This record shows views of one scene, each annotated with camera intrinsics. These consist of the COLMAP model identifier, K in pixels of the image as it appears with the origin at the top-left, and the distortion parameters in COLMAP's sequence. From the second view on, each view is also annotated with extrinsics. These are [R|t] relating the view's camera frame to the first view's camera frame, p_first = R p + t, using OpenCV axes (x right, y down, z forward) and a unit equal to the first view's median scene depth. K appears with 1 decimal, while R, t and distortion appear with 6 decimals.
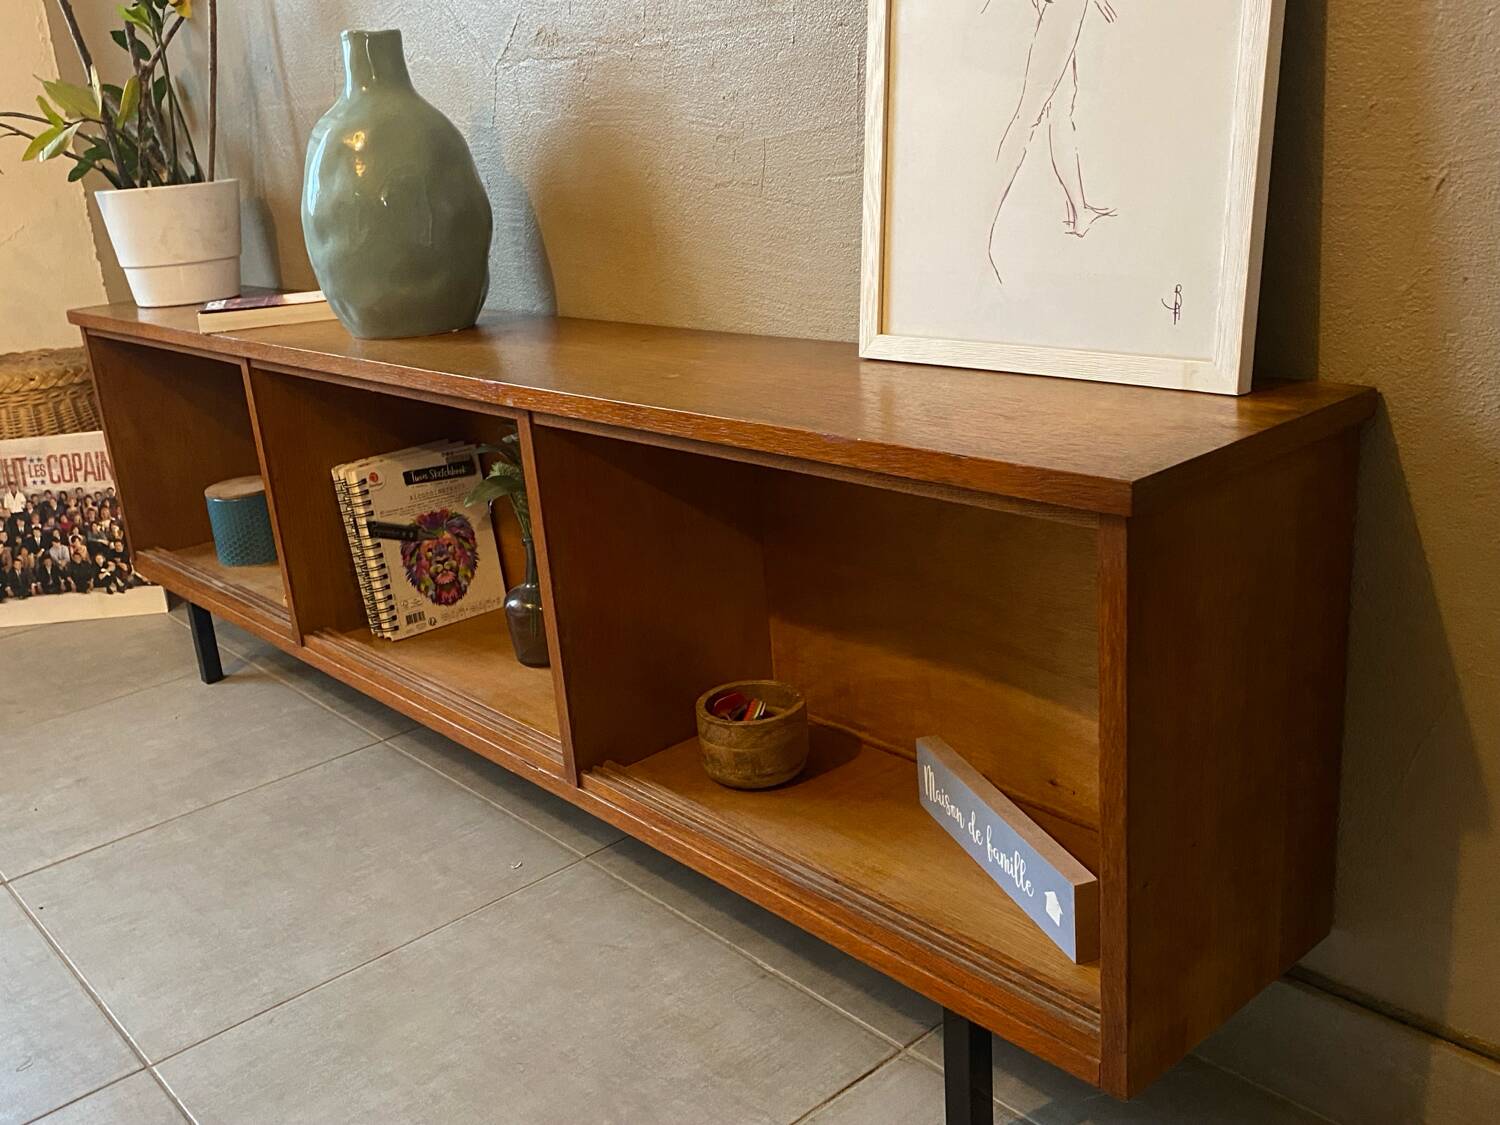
lens RADIAL K [[1408.3, 0, 742.5], [0, 1408.3, 564.3], [0, 0, 1]] dist [0.018976, 0.000000]
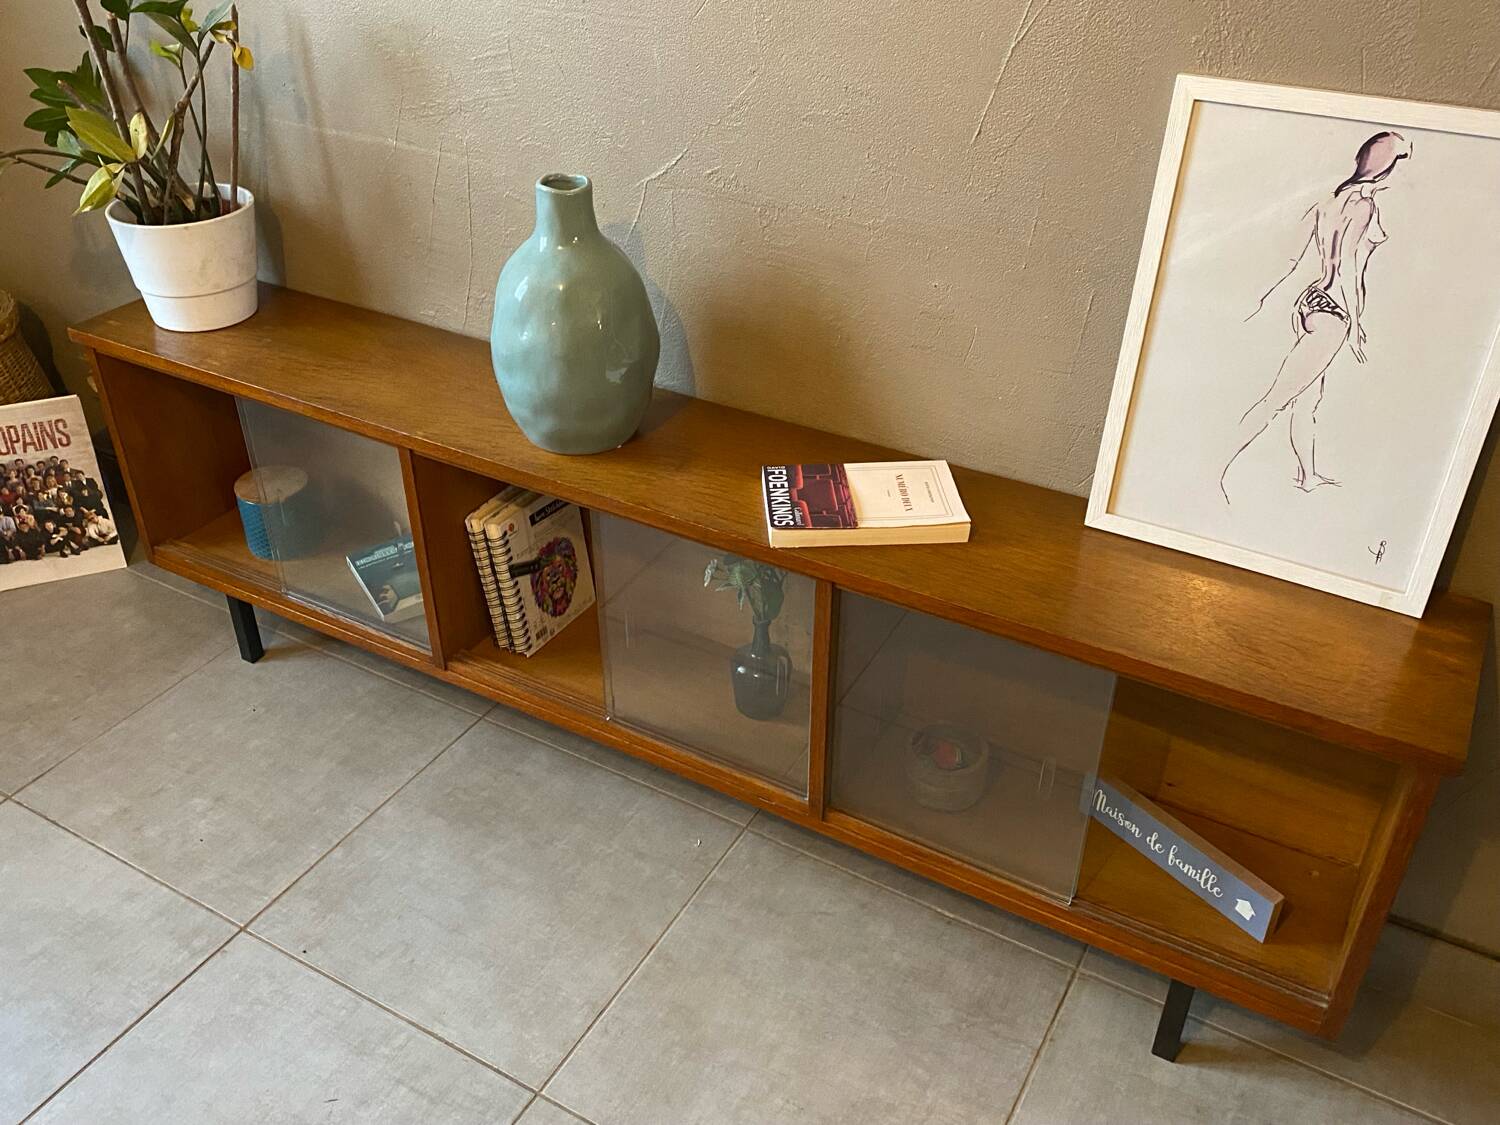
lens RADIAL K [[1306.7, 0, 748.2], [0, 1306.7, 551.5], [0, 0, 1]] dist [0.034969, -0.047761]
pose [[0.941625, -0.109981, 0.318194, -0.526633], [0.025926, 0.966017, 0.257173, -0.386940], [-0.335665, -0.233911, 0.912477, -0.026114]]
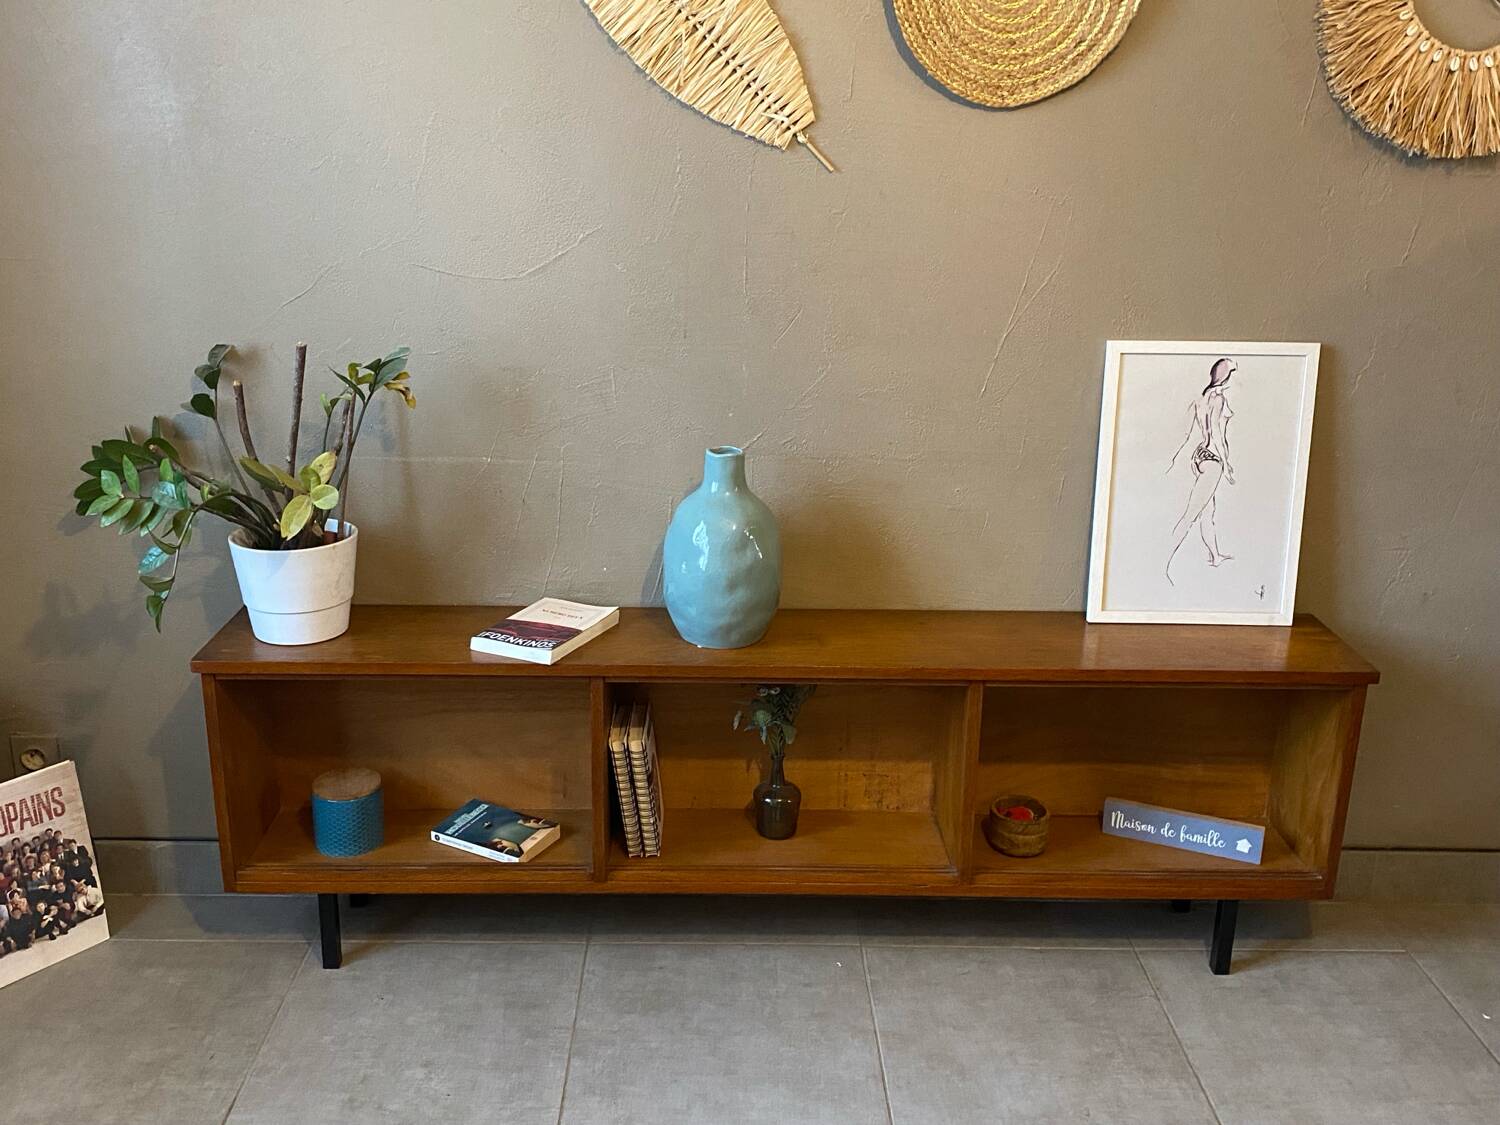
lens RADIAL K [[1408.3, 0, 735.5], [0, 1408.3, 555.0], [0, 0, 1]] dist [0.018976, 0.000000]
pose [[0.645772, -0.143104, 0.750000, -1.517852], [0.169108, 0.984690, 0.042278, -0.358333], [-0.744567, 0.099529, 0.660086, 0.018795]]
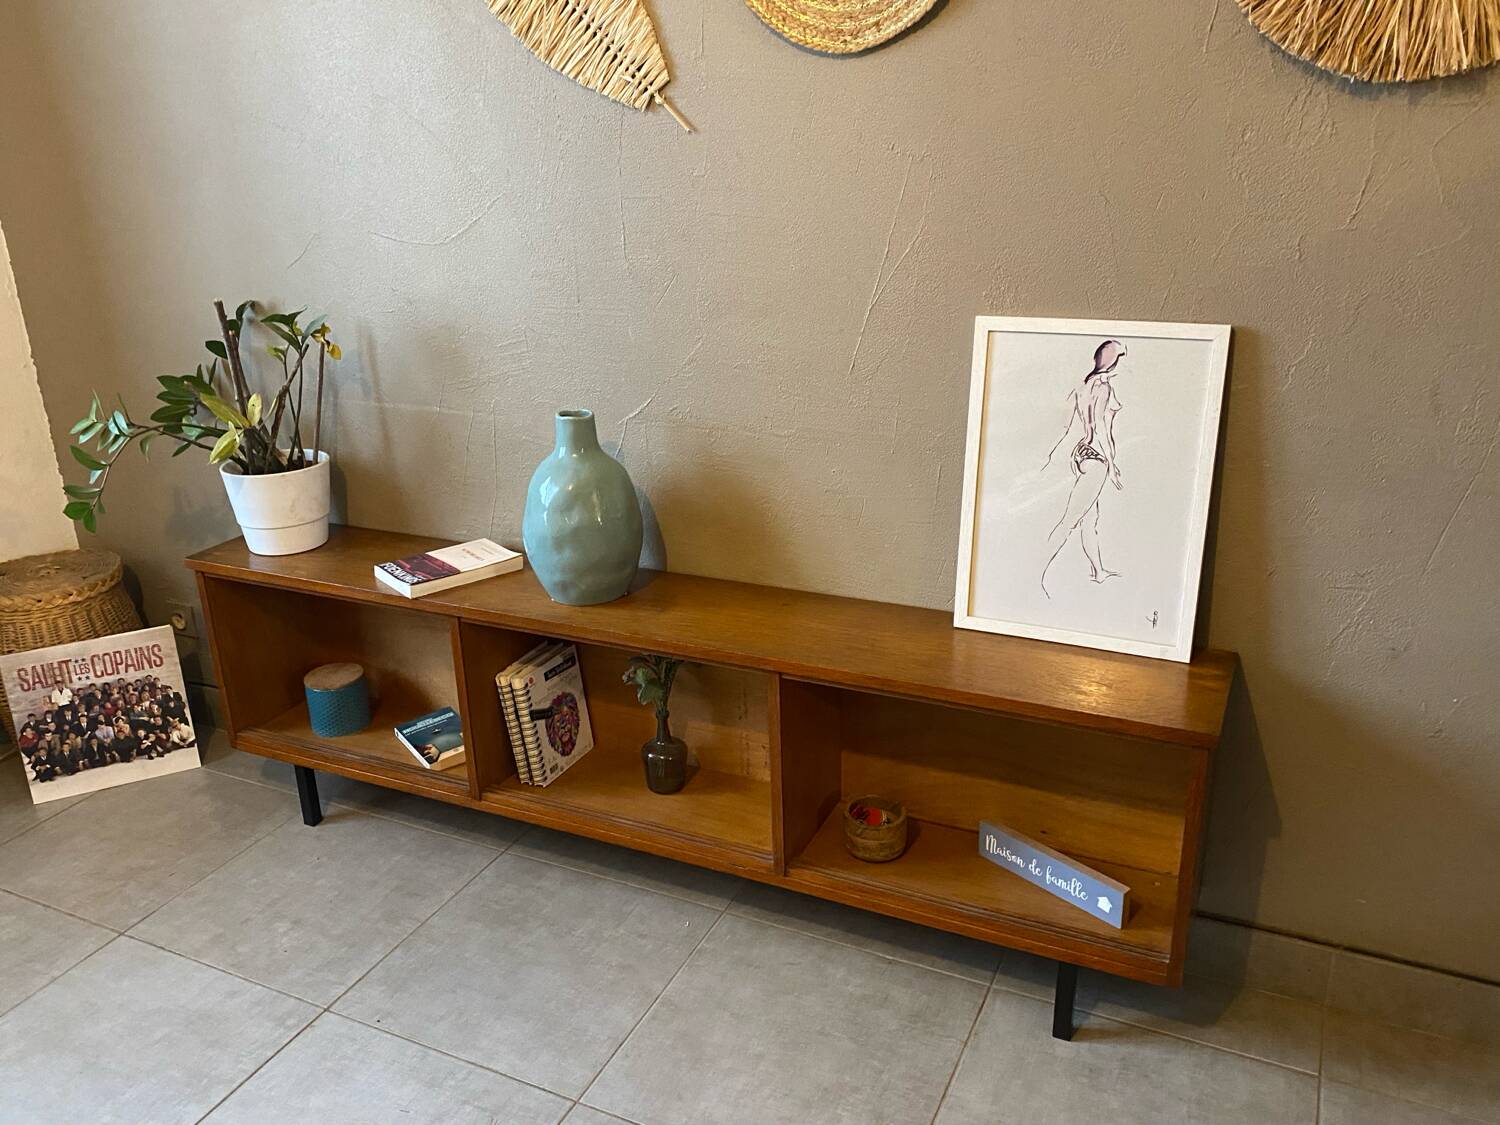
lens RADIAL K [[1201.2, 0, 741.2], [0, 1201.2, 563.4], [0, 0, 1]] dist [0.042444, -0.061551]
pose [[0.918079, -0.090631, 0.385897, -0.673768], [0.081811, 0.995875, 0.039255, -0.272483], [-0.387863, -0.004469, 0.921706, -0.310393]]
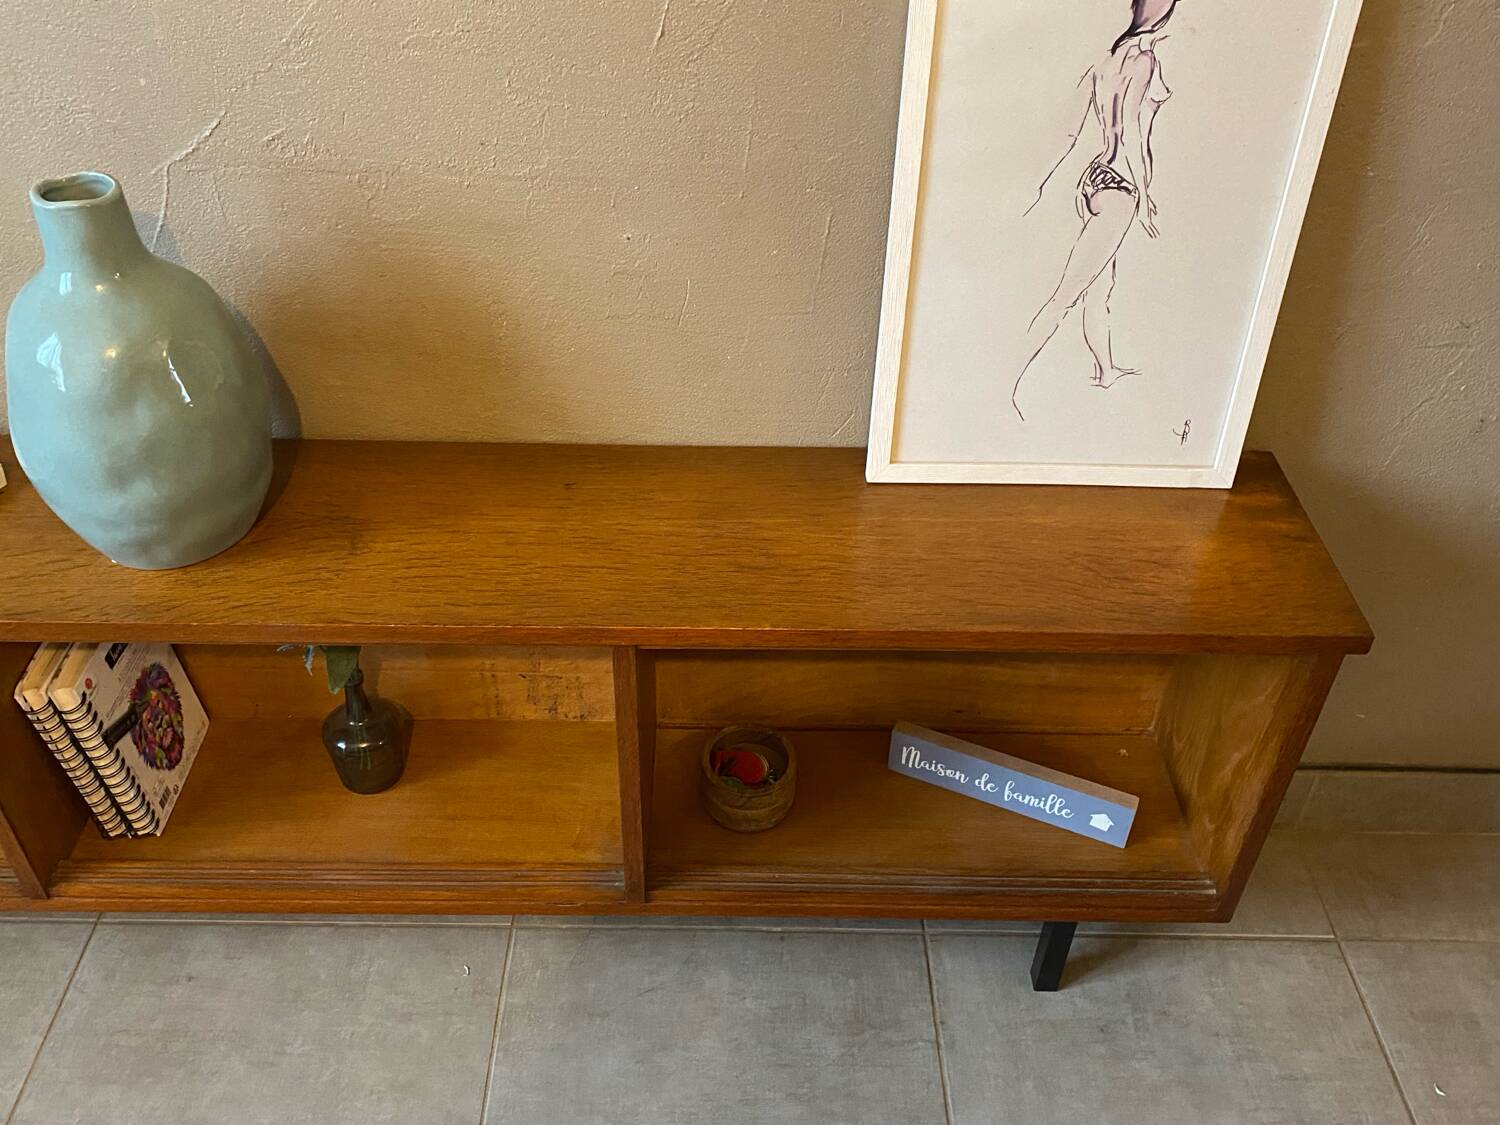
lens RADIAL K [[1306.7, 0, 733.3], [0, 1306.7, 564.1], [0, 0, 1]] dist [0.034969, -0.047761]
pose [[0.653392, -0.404861, 0.639661, -0.593535], [0.163885, 0.900584, 0.402604, -0.456193], [-0.739067, -0.158227, 0.654785, 0.323348]]
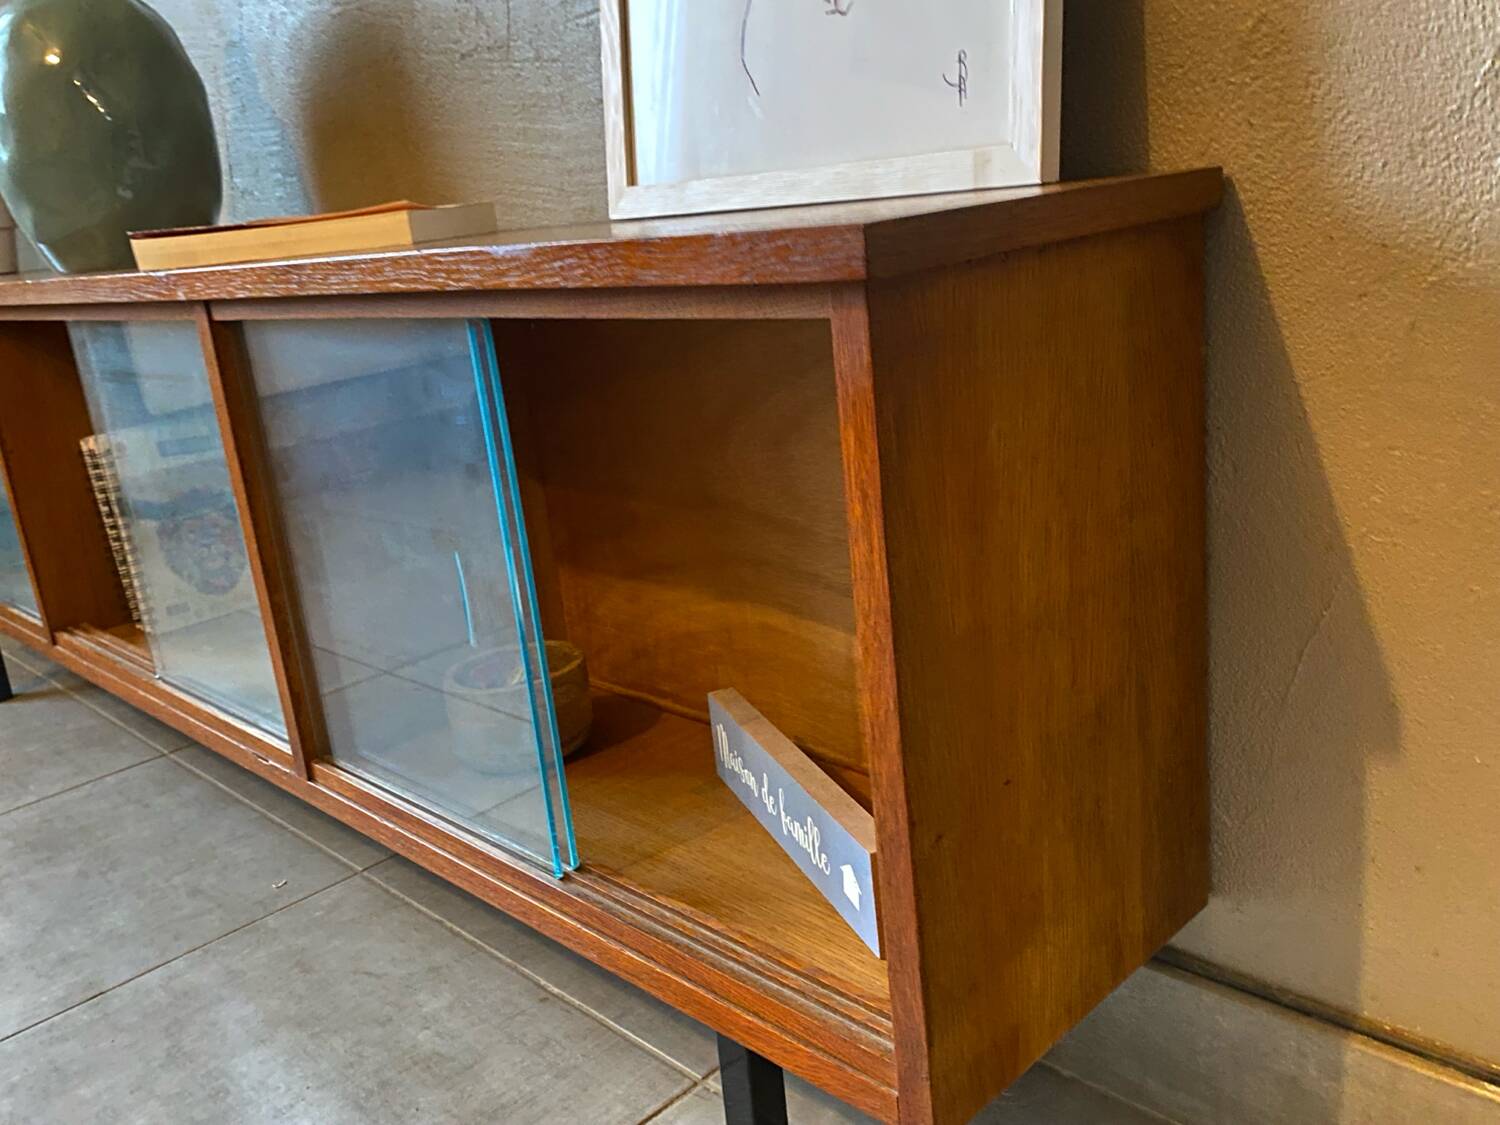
lens RADIAL K [[1306.7, 0, 752.0], [0, 1306.7, 554.8], [0, 0, 1]] dist [0.034969, -0.047761]
pose [[0.998002, -0.038083, 0.050407, 0.103273], [0.040111, 0.998401, -0.039844, 0.067412], [-0.048809, 0.041786, 0.997934, 0.215059]]
